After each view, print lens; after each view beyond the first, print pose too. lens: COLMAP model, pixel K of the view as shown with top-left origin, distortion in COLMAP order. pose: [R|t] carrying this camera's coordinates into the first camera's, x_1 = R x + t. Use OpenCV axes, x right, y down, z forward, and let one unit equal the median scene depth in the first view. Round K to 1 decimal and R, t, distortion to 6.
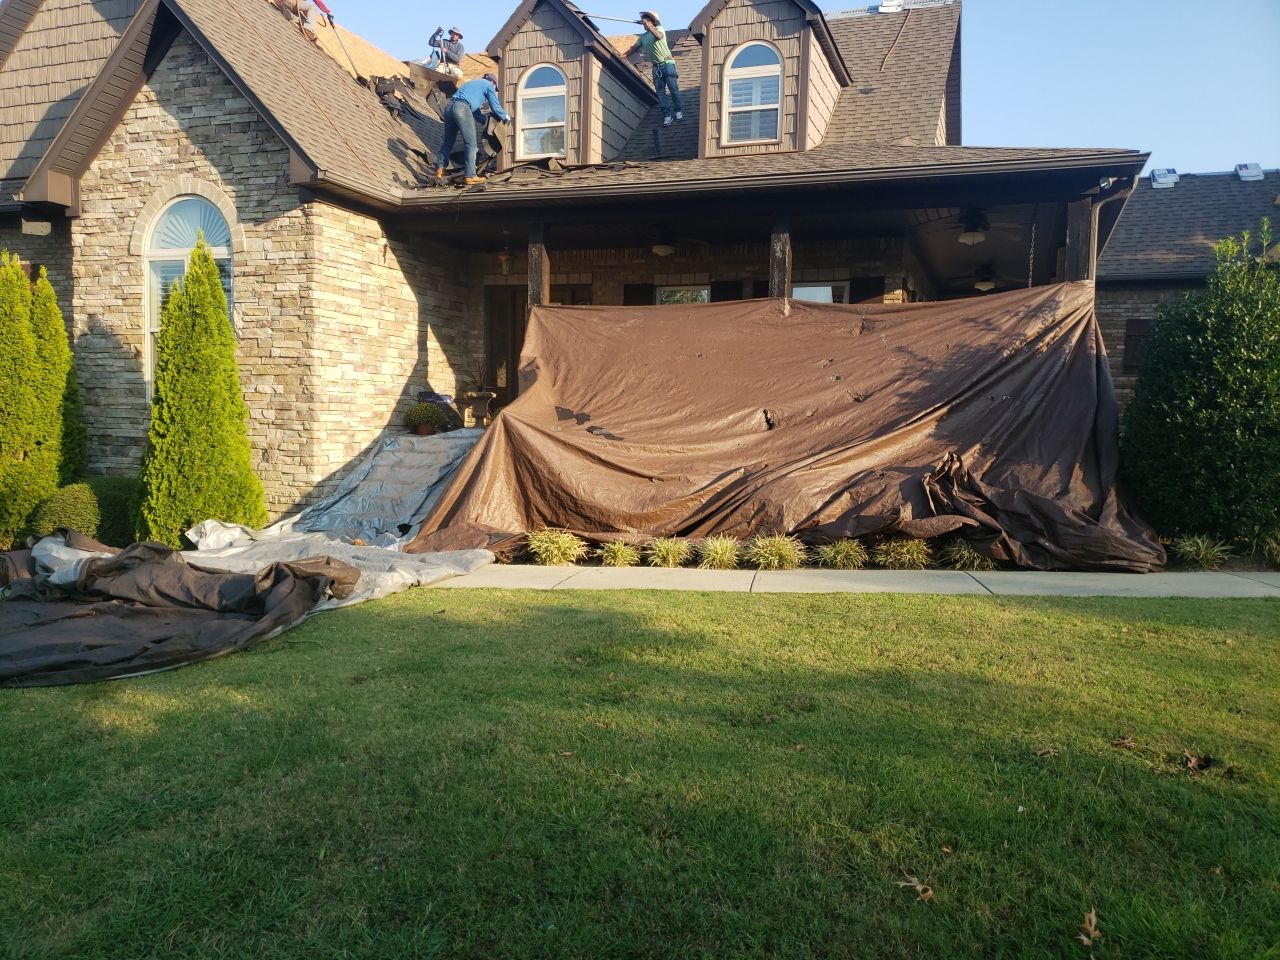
lens RADIAL K [[1003.6, 0, 606.9], [0, 1003.6, 474.5], [0, 0, 1]] dist [0.047138, -0.054671]
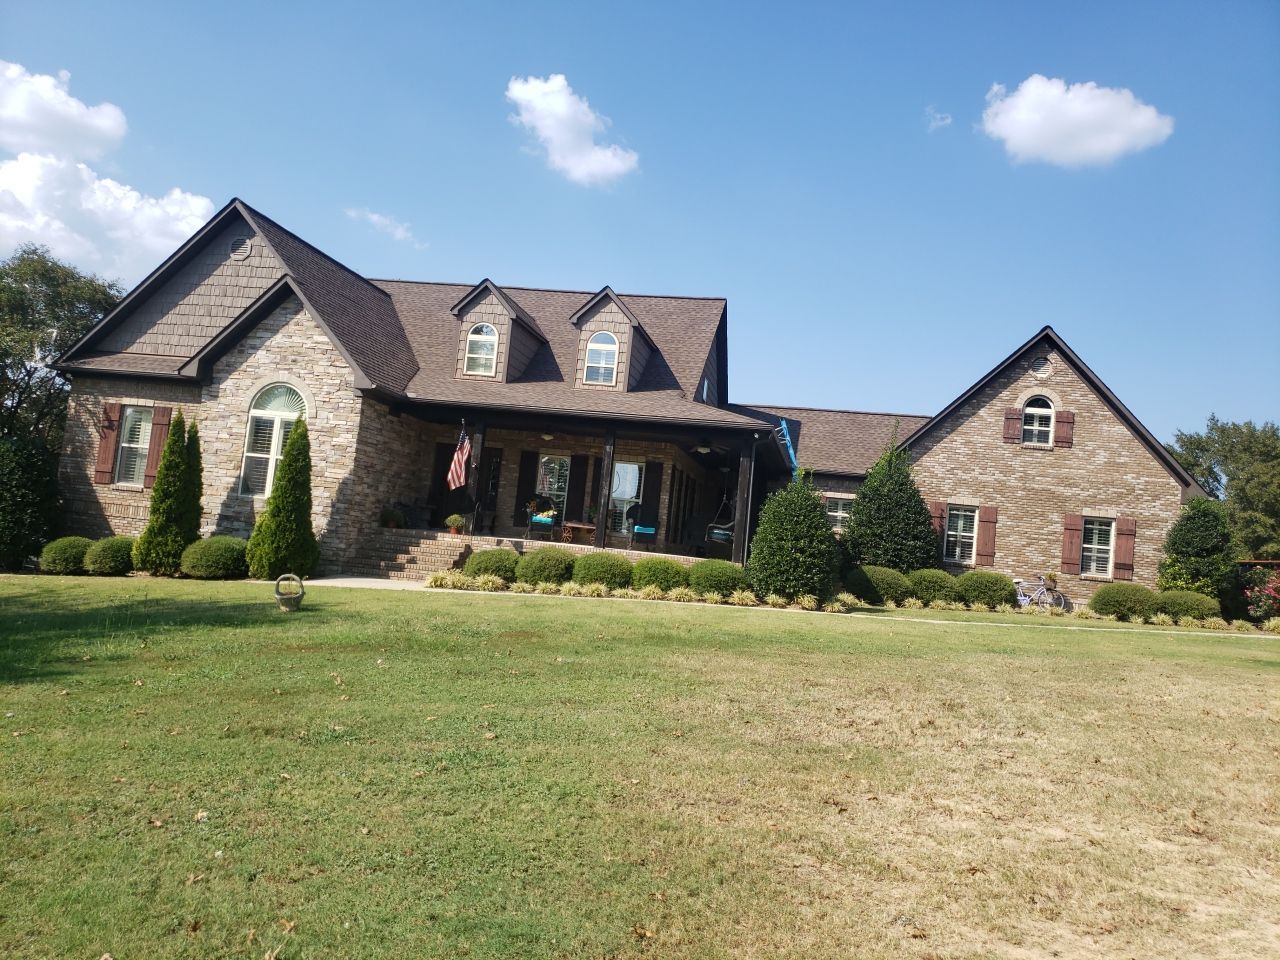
lens RADIAL K [[1003.6, 0, 636.1], [0, 1003.6, 493.2], [0, 0, 1]] dist [0.047138, -0.054671]
pose [[0.981141, 0.086326, 0.172947, -0.091180], [-0.066274, 0.990734, -0.118546, 0.084013], [-0.181578, 0.104849, 0.977771, -0.810251]]
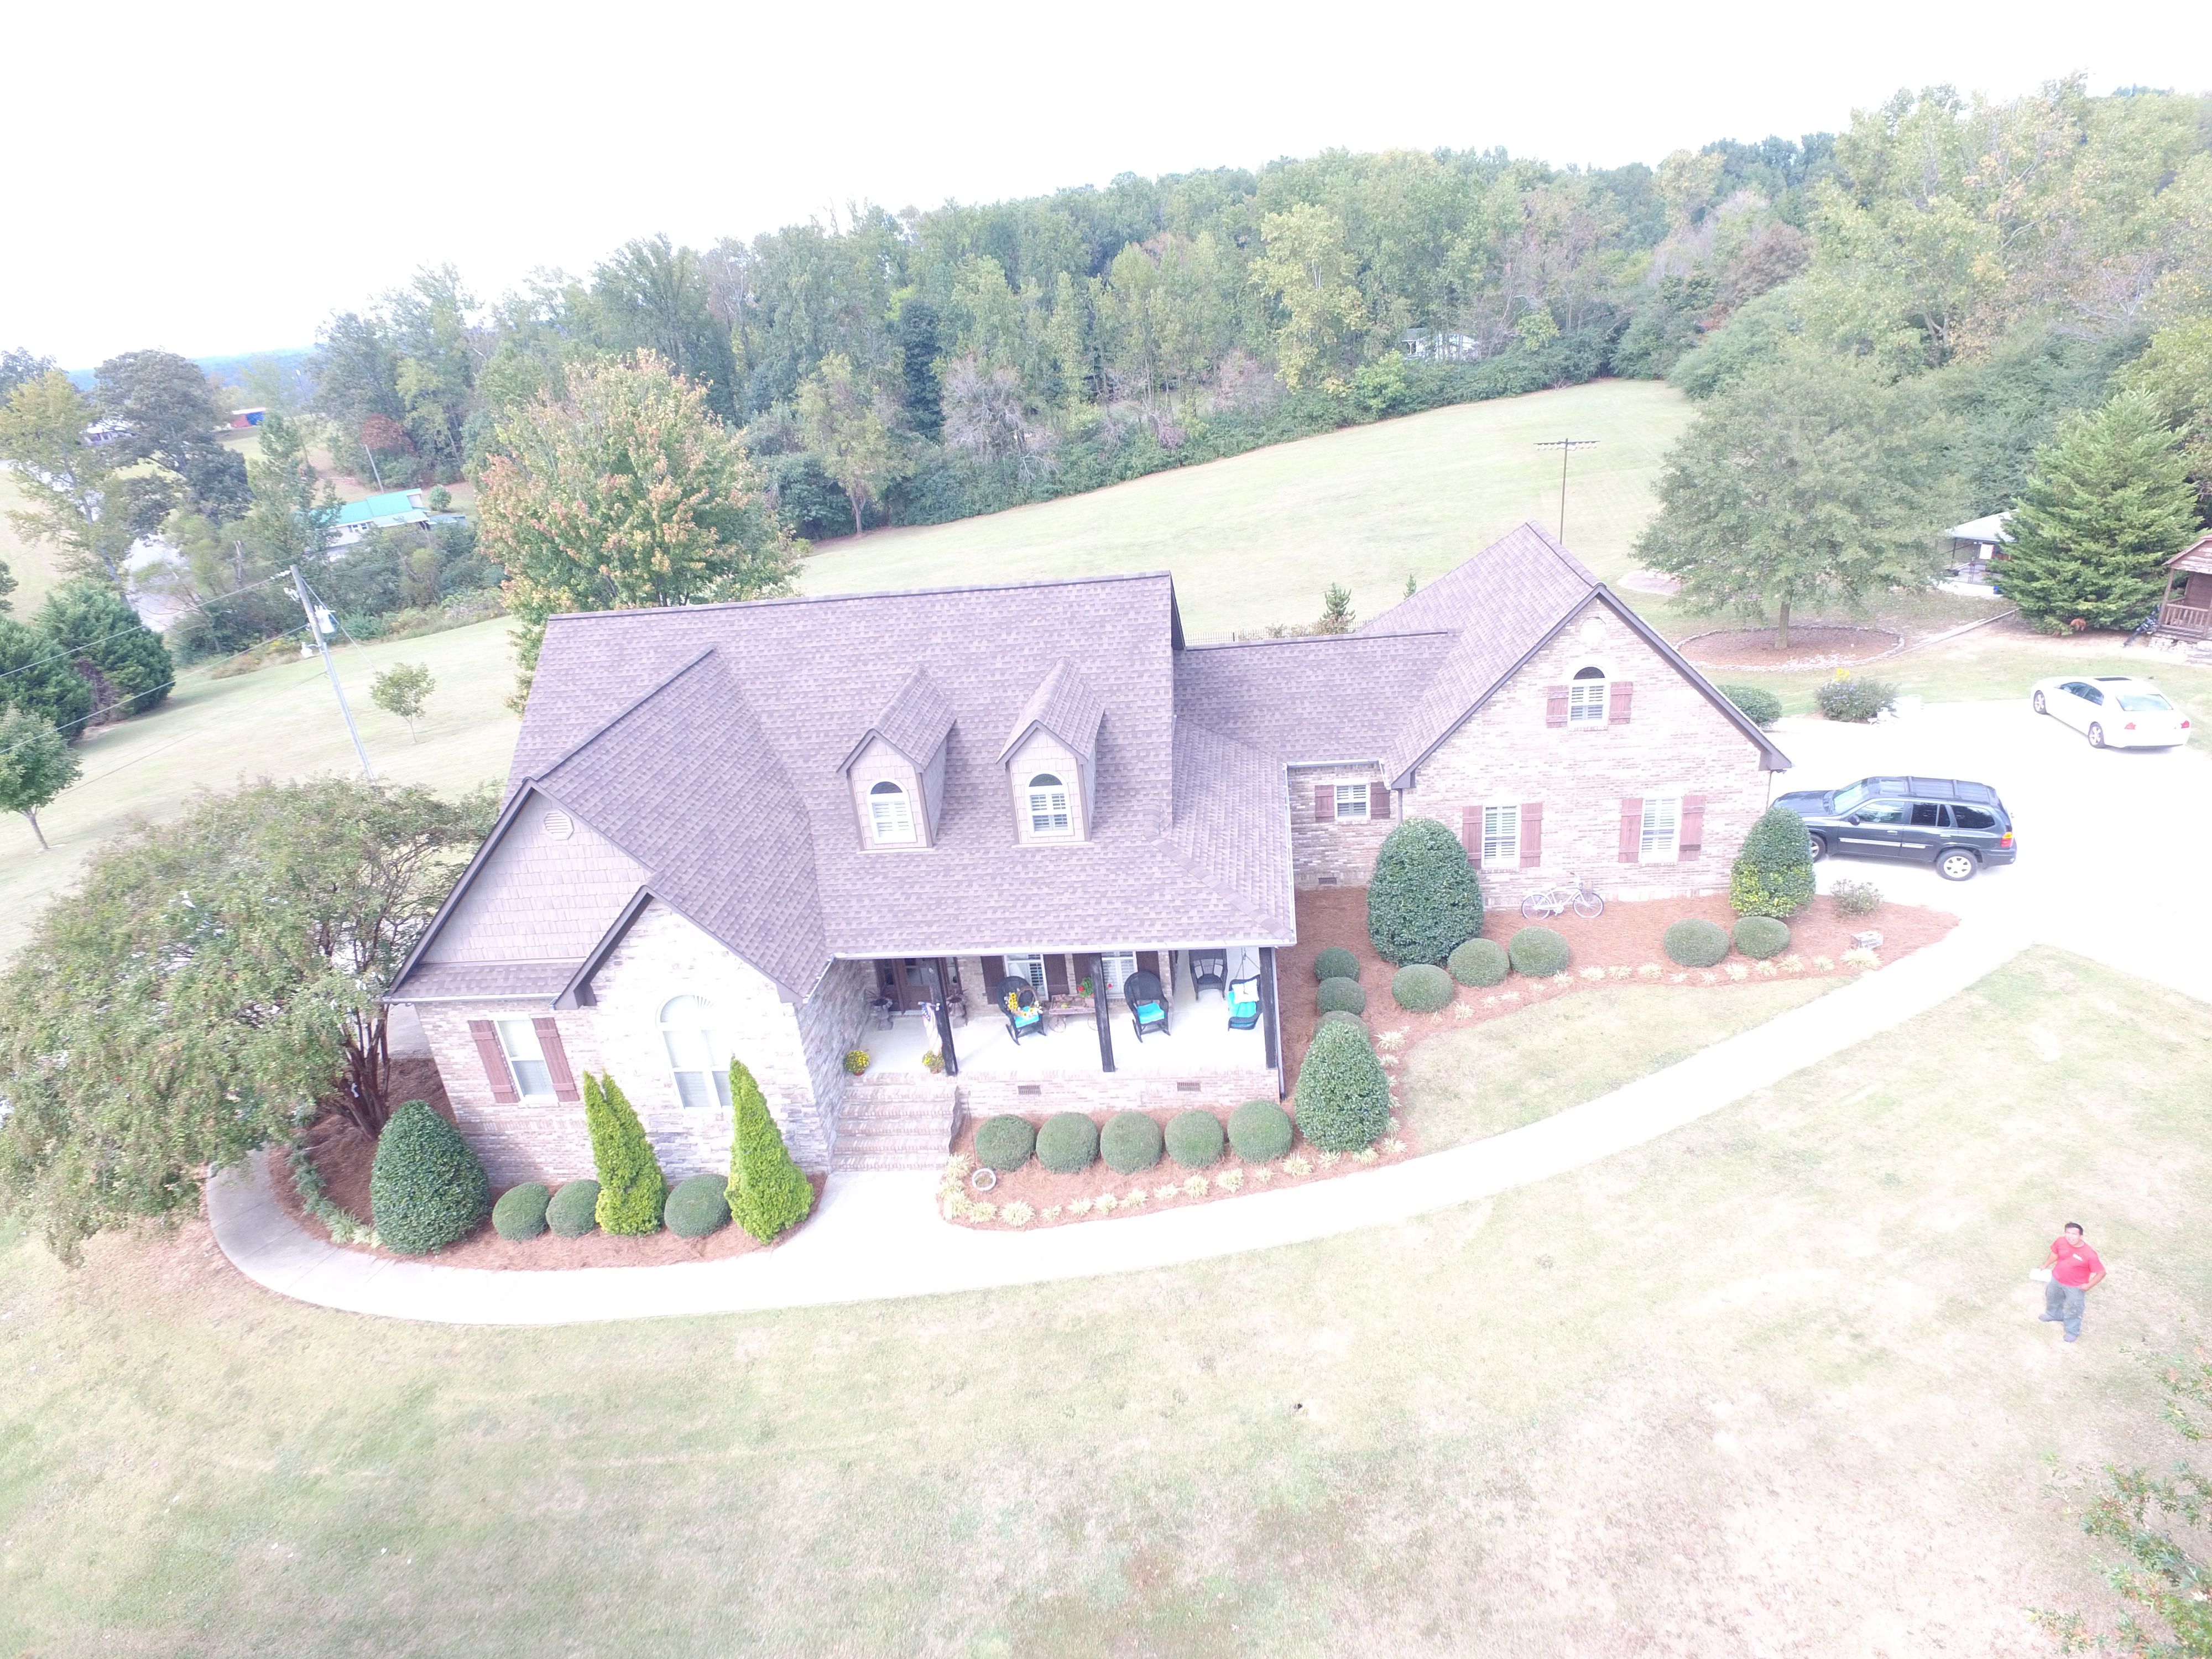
lens RADIAL K [[1274.6, 0, 1105.4], [0, 1274.6, 837.5], [0, 0, 1]] dist [-0.011918, 0.012655]
pose [[0.957377, -0.215906, 0.191869, -0.138293], [0.134988, 0.921712, 0.363627, -1.026461], [-0.255358, -0.322228, 0.911571, -0.709483]]
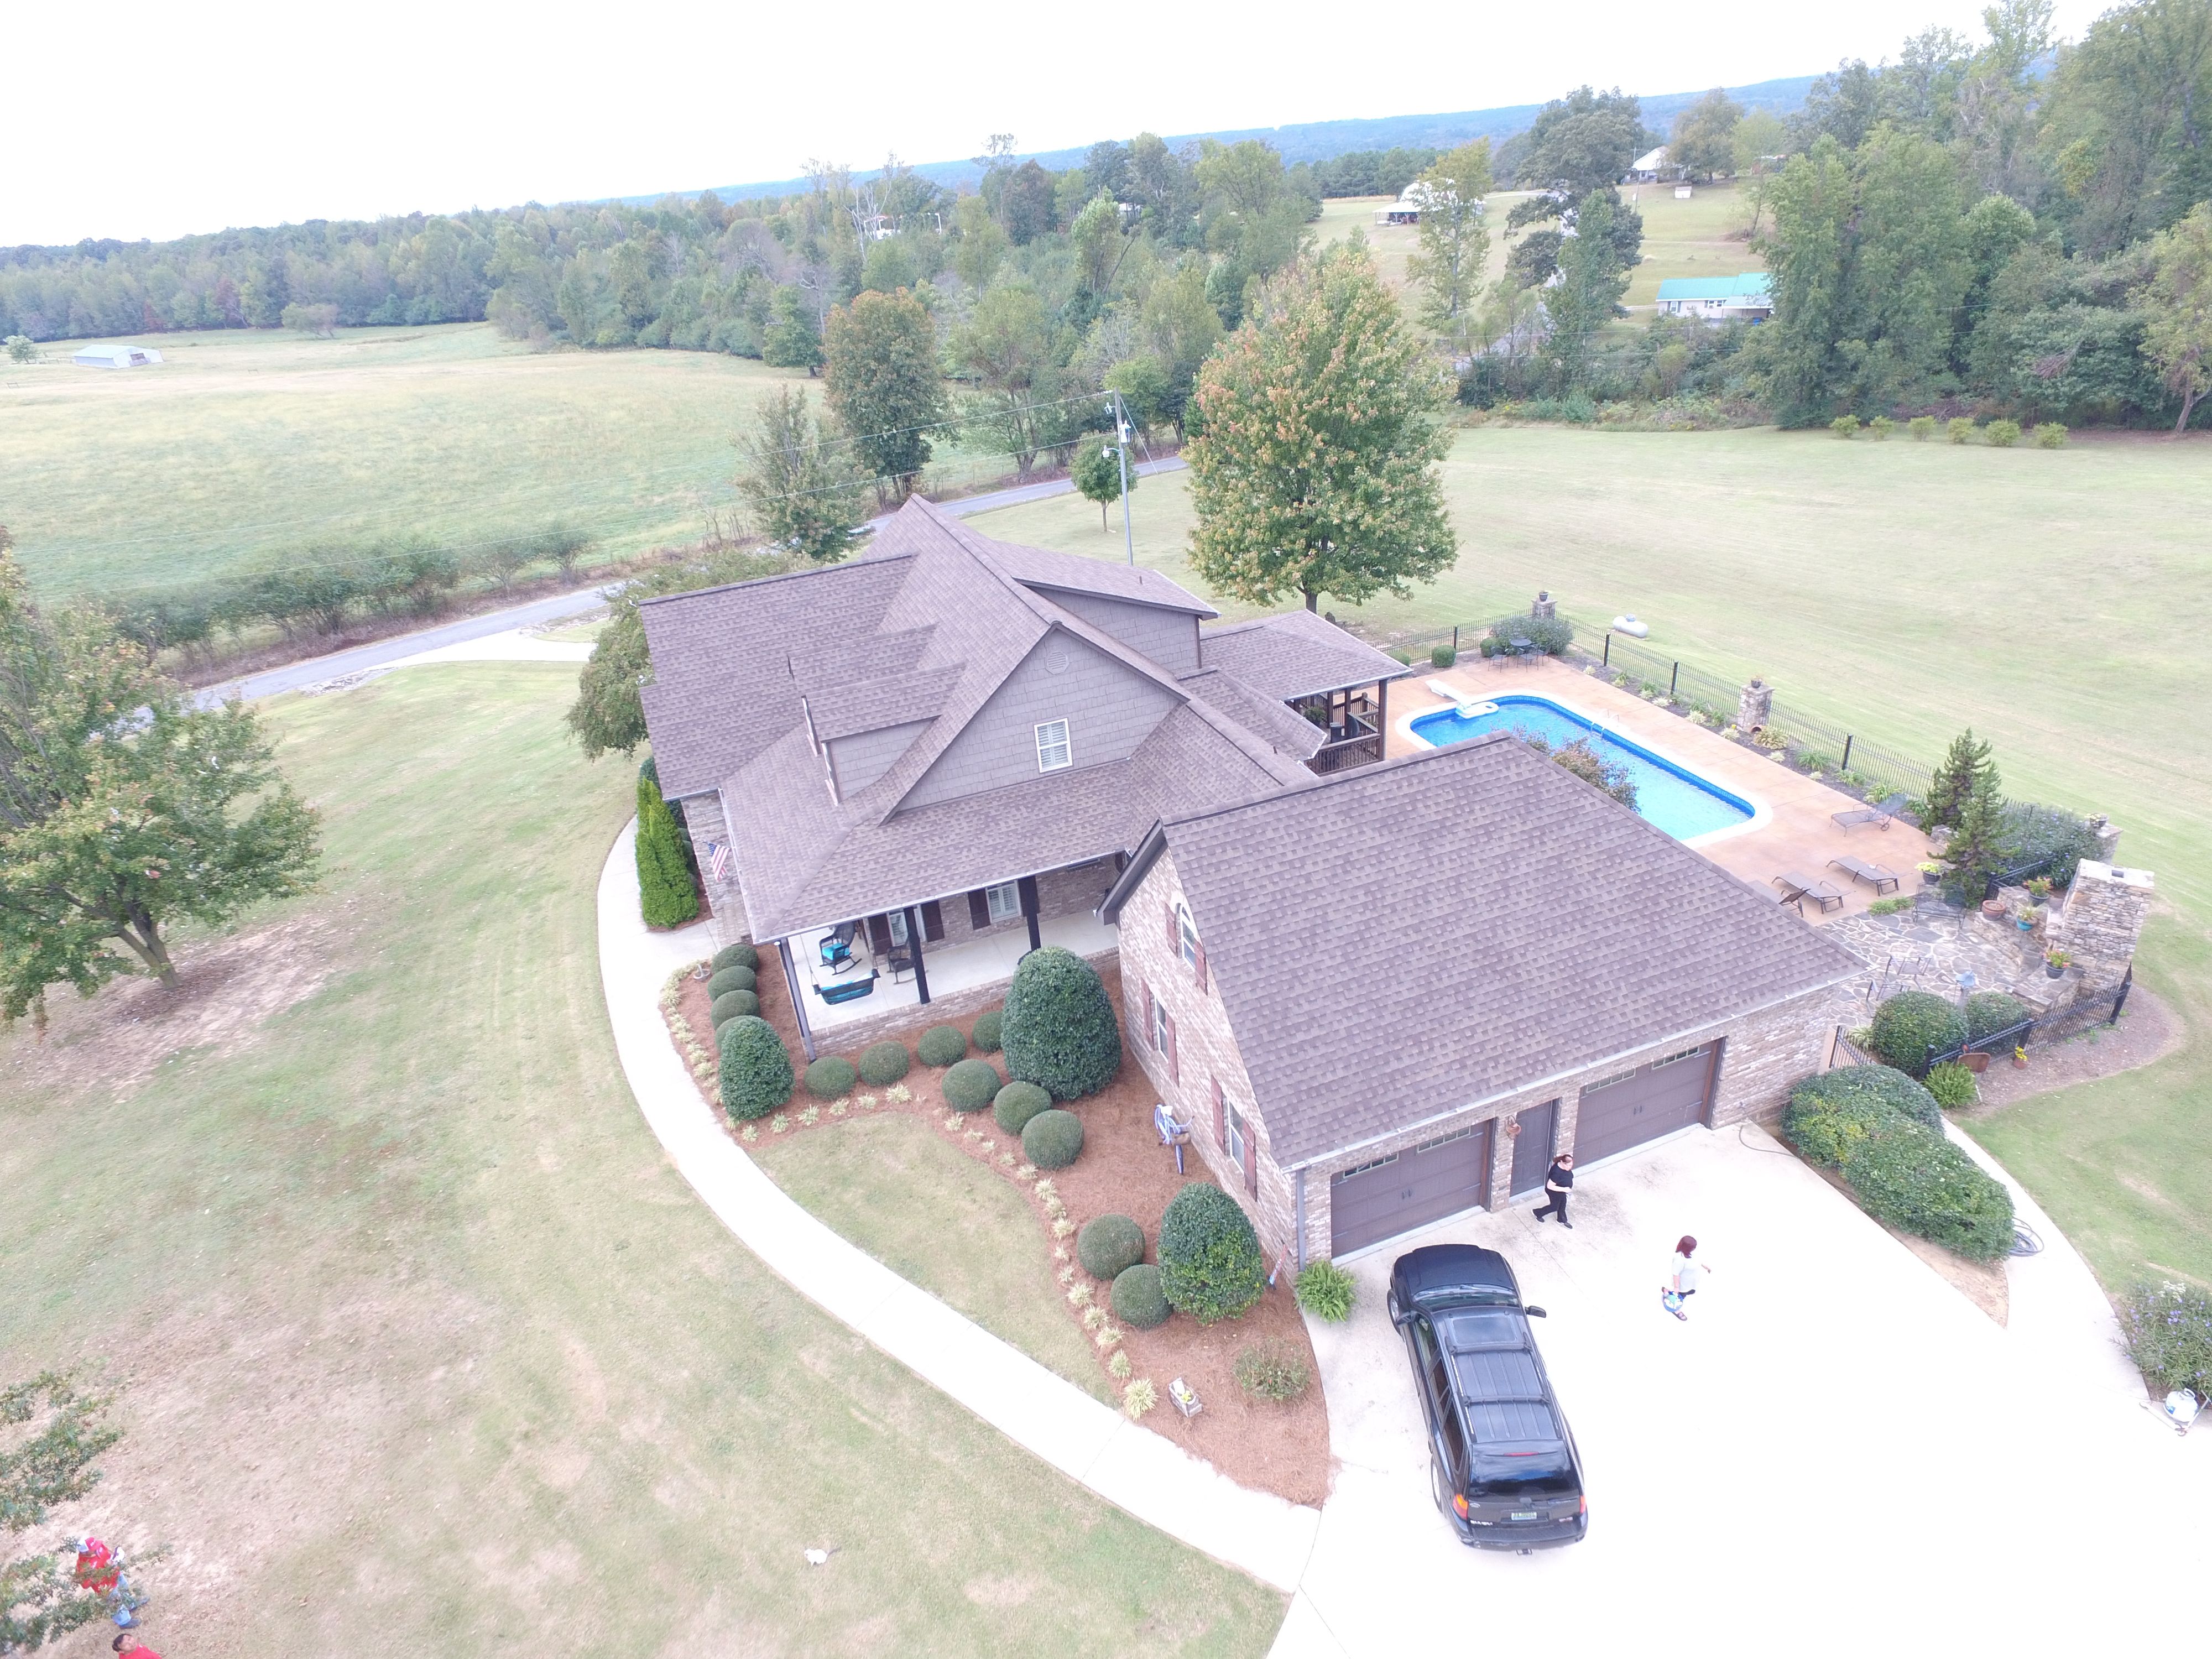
lens RADIAL K [[1274.6, 0, 1109.4], [0, 1274.6, 838.1], [0, 0, 1]] dist [-0.011918, 0.012655]
pose [[0.658813, 0.288746, -0.694688, 2.060779], [0.057366, 0.901440, 0.429086, -1.239288], [0.750116, -0.322539, 0.577316, -0.005378]]
